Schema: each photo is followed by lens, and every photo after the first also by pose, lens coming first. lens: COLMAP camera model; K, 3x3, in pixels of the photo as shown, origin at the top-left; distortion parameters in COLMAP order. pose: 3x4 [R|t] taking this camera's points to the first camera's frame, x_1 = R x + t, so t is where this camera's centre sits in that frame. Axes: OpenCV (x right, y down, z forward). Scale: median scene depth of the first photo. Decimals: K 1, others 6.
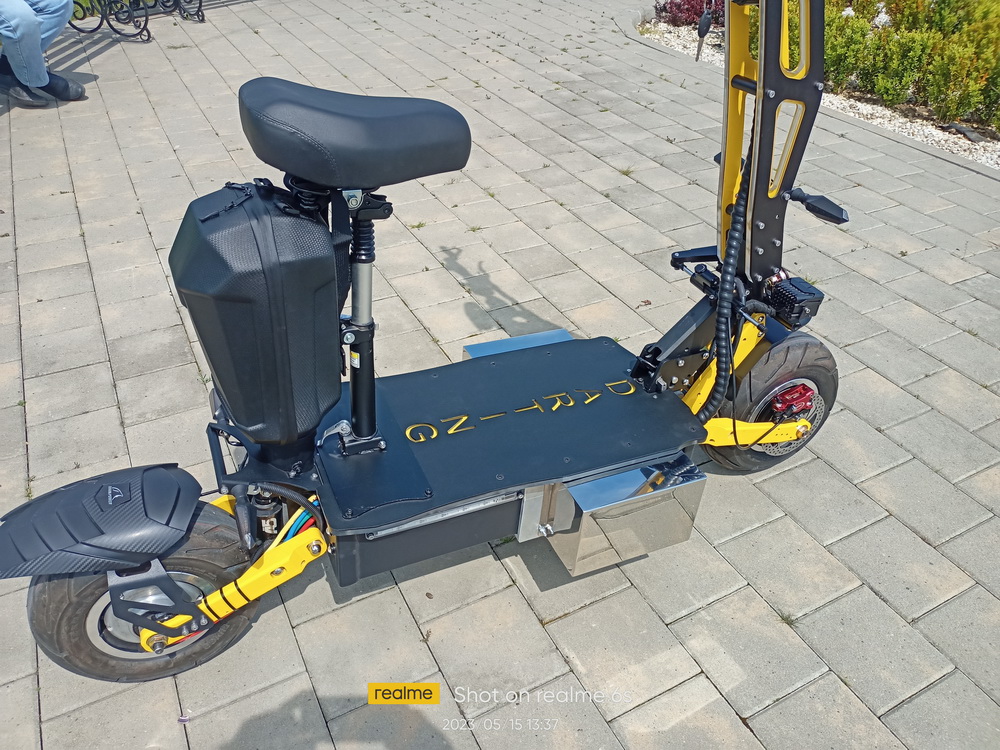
lens RADIAL K [[749.3, 0, 502.3], [0, 749.3, 373.9], [0, 0, 1]] dist [0.040134, -0.055939]
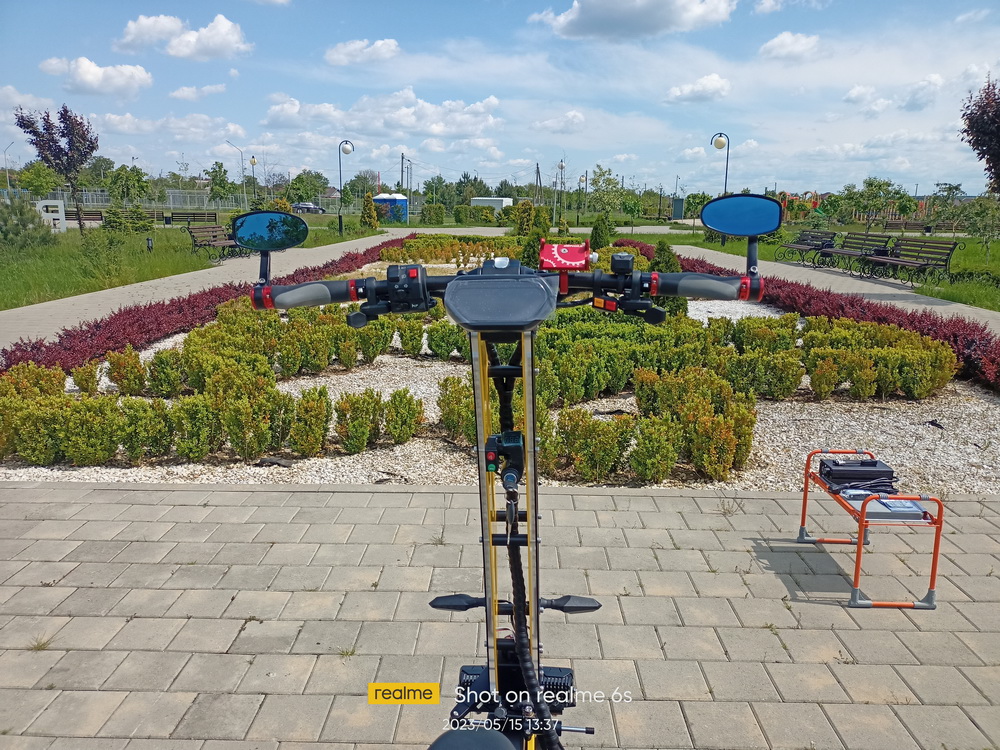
lens RADIAL K [[743.4, 0, 502.5], [0, 743.4, 374.3], [0, 0, 1]] dist [0.074943, -0.107395]
pose [[0.485382, -0.206659, 0.849527, -0.423986], [0.524498, 0.846227, -0.093818, -0.377752], [-0.699505, 0.491113, 0.519135, 0.255293]]
